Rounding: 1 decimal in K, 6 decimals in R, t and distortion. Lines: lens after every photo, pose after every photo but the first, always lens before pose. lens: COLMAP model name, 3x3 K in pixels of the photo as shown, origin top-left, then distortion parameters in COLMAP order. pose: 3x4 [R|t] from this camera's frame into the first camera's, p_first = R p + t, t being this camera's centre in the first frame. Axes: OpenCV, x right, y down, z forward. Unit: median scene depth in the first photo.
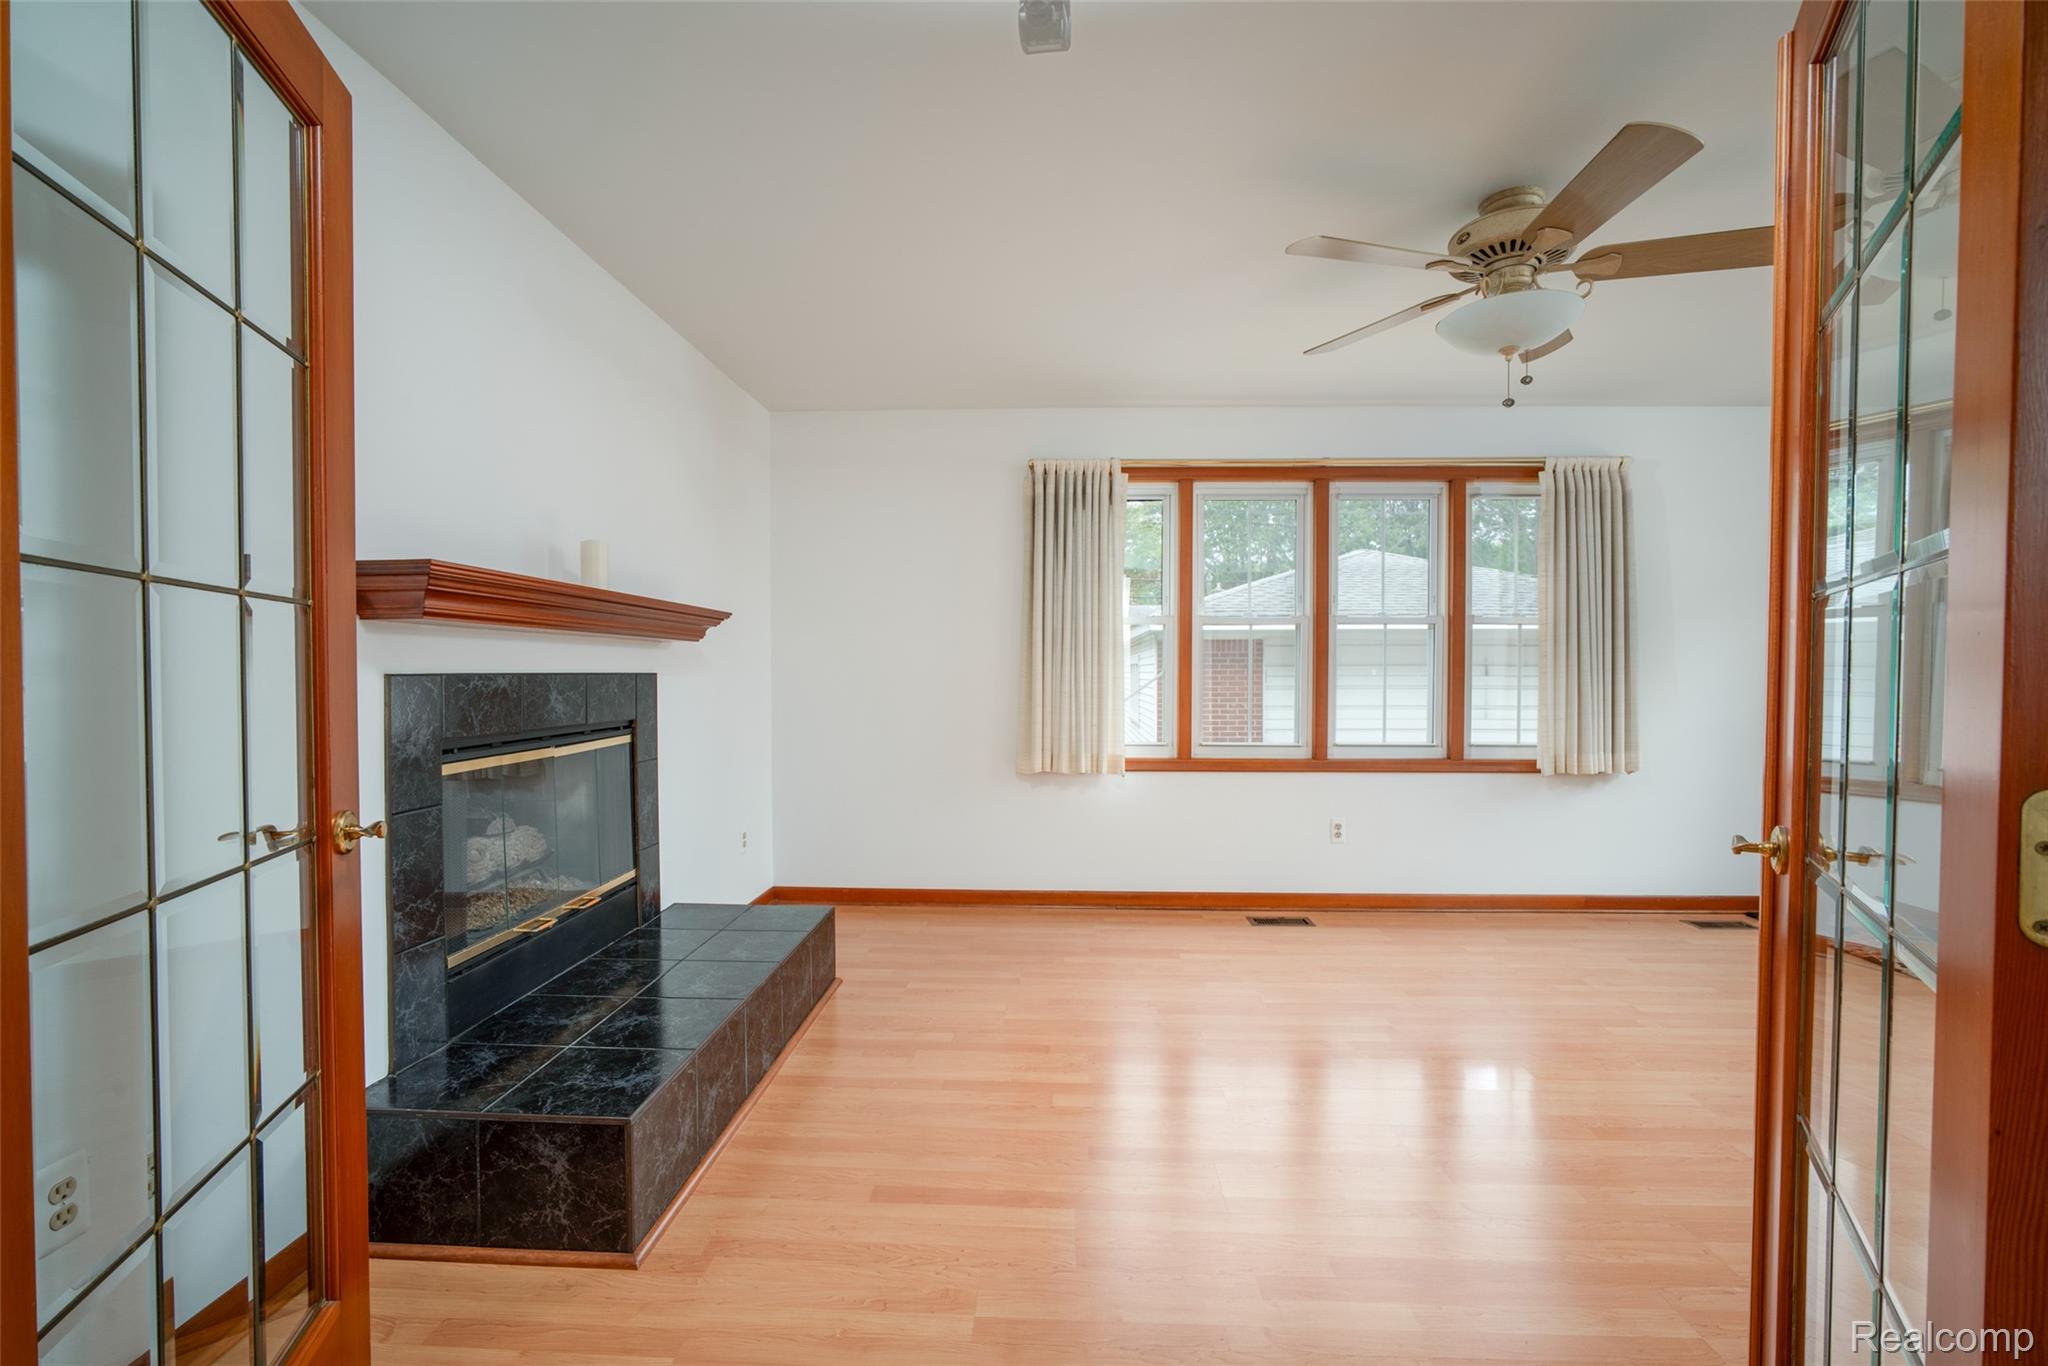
lens RADIAL K [[858.7, 0, 1025.8], [0, 858.7, 688.6], [0, 0, 1]] dist [-0.021268, 0.004739]
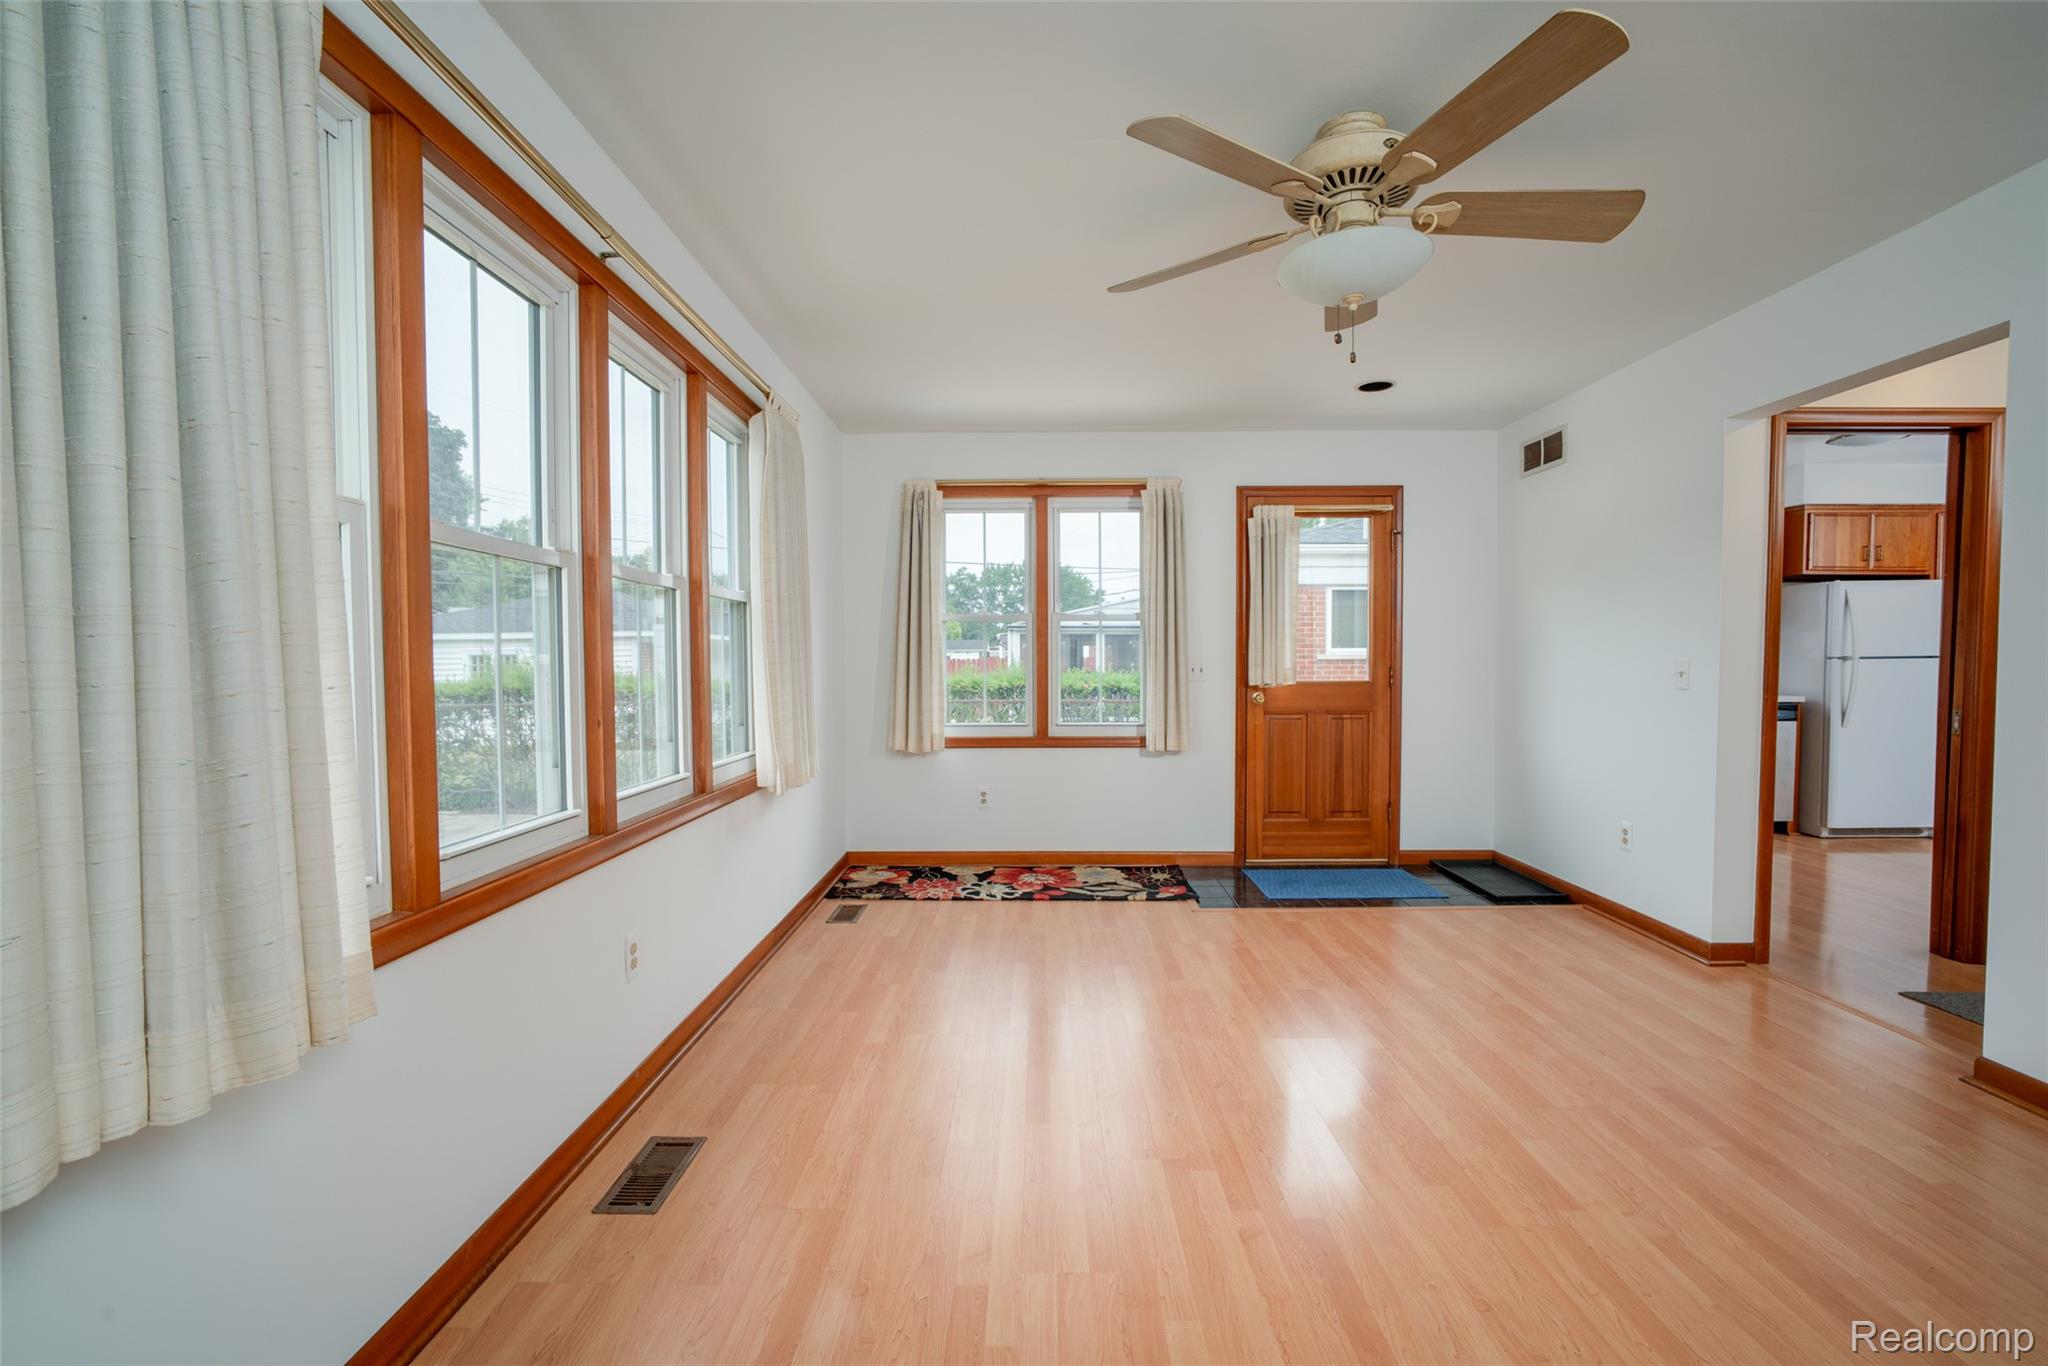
lens RADIAL K [[858.7, 0, 1029.8], [0, 858.7, 677.4], [0, 0, 1]] dist [-0.021268, 0.004739]
pose [[-0.030248, -0.024788, 0.999235, -0.176785], [0.019604, 0.999485, 0.025387, -0.020276], [-0.999350, 0.020357, -0.029747, 0.784358]]
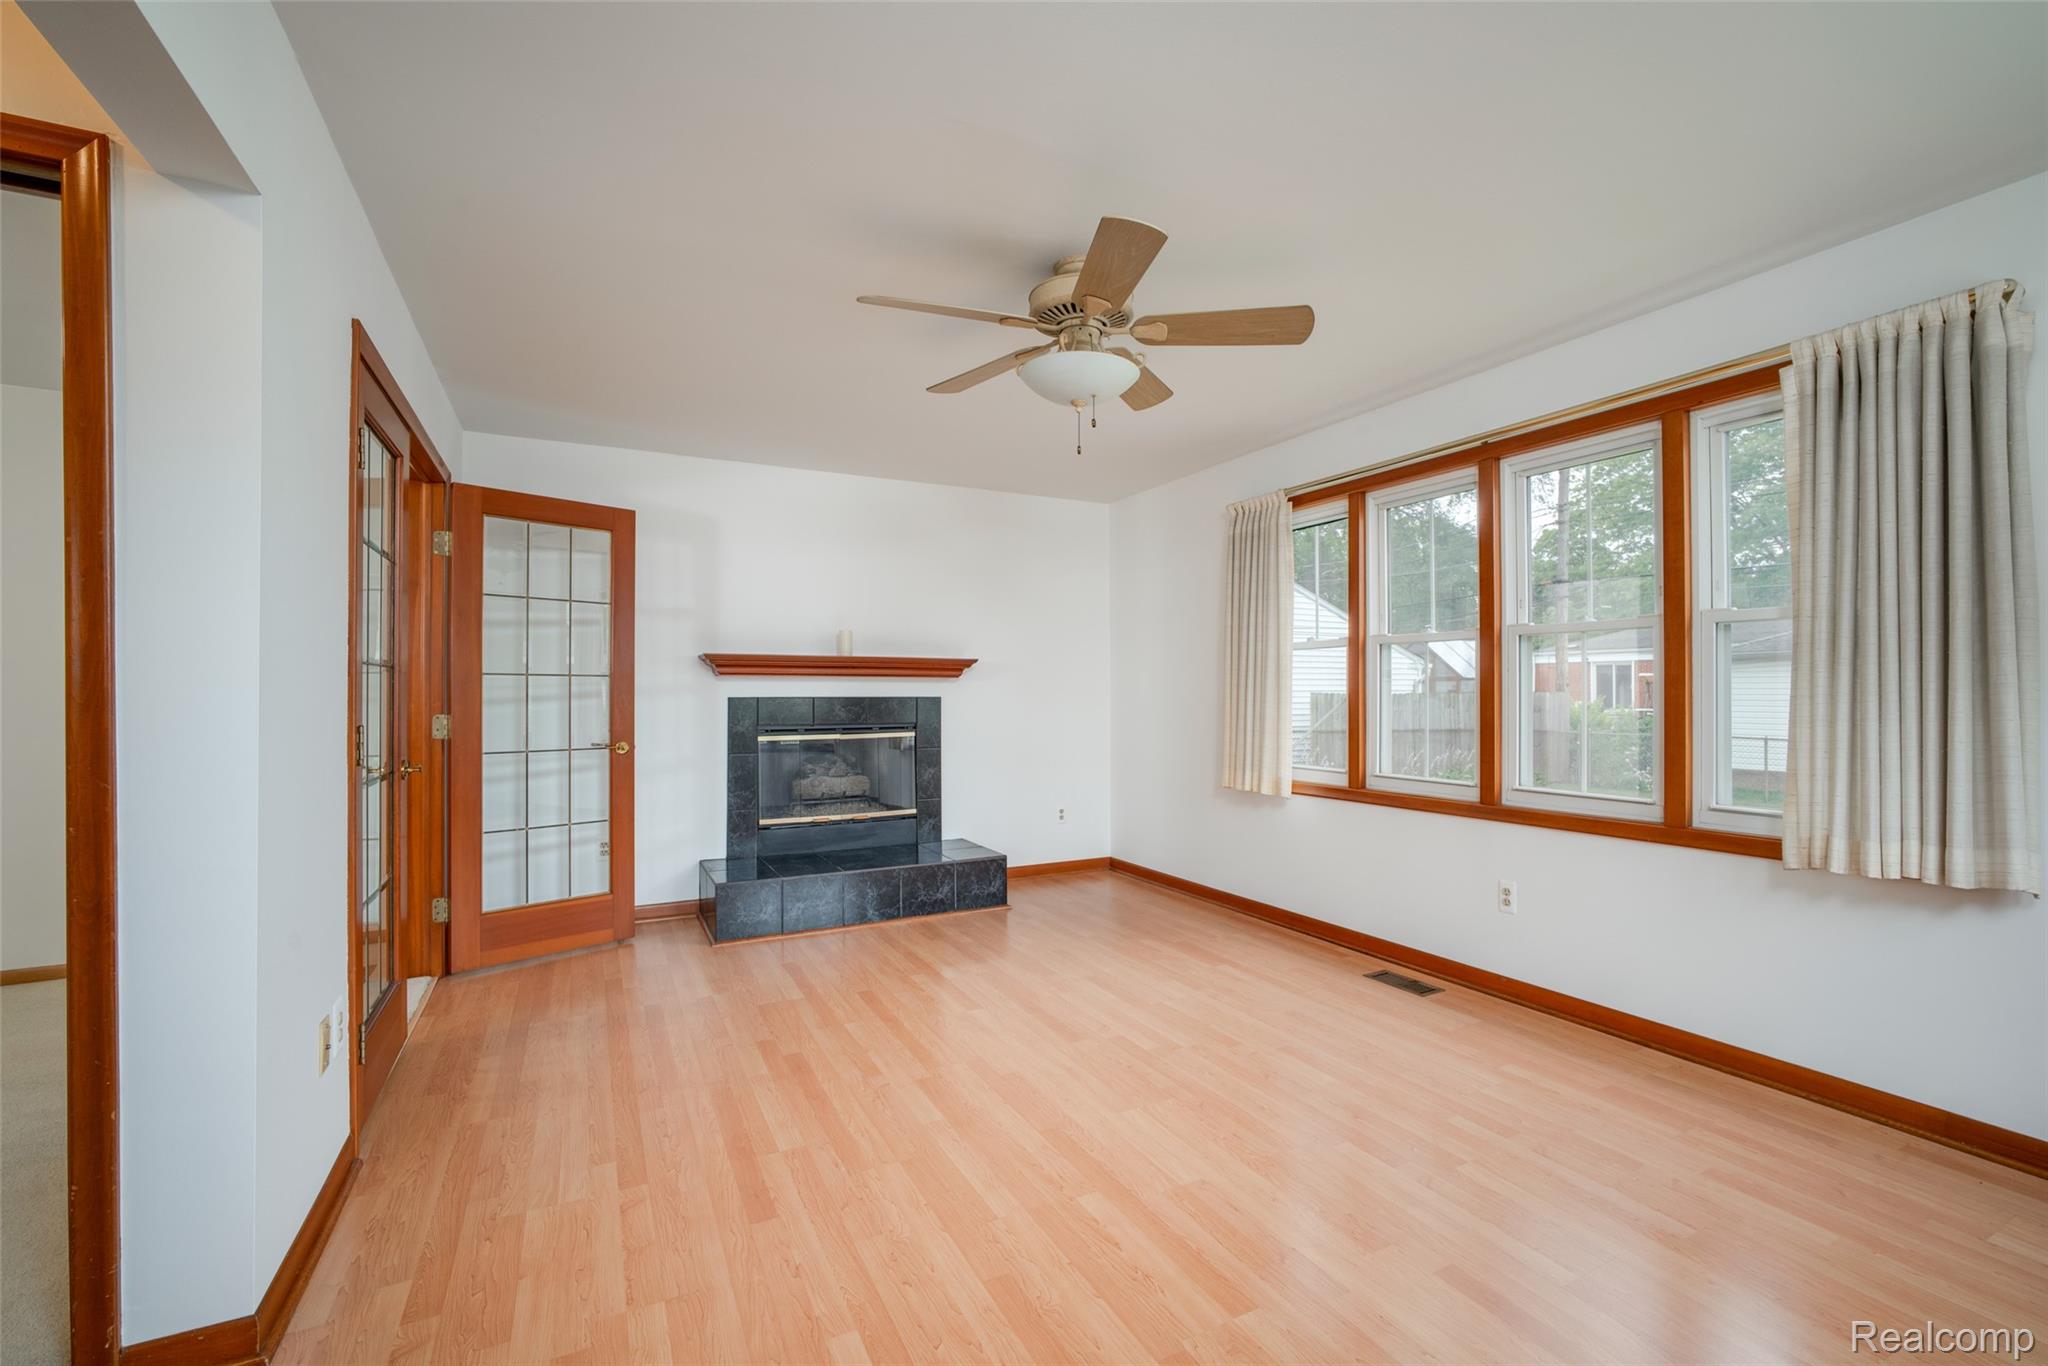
lens RADIAL K [[858.7, 0, 1033.5], [0, 858.7, 685.5], [0, 0, 1]] dist [-0.021268, 0.004739]
pose [[0.499794, -0.008946, -0.866098, 0.862013], [-0.014007, 0.999732, -0.018409, -0.009276], [0.866031, 0.021332, 0.499535, 0.232758]]
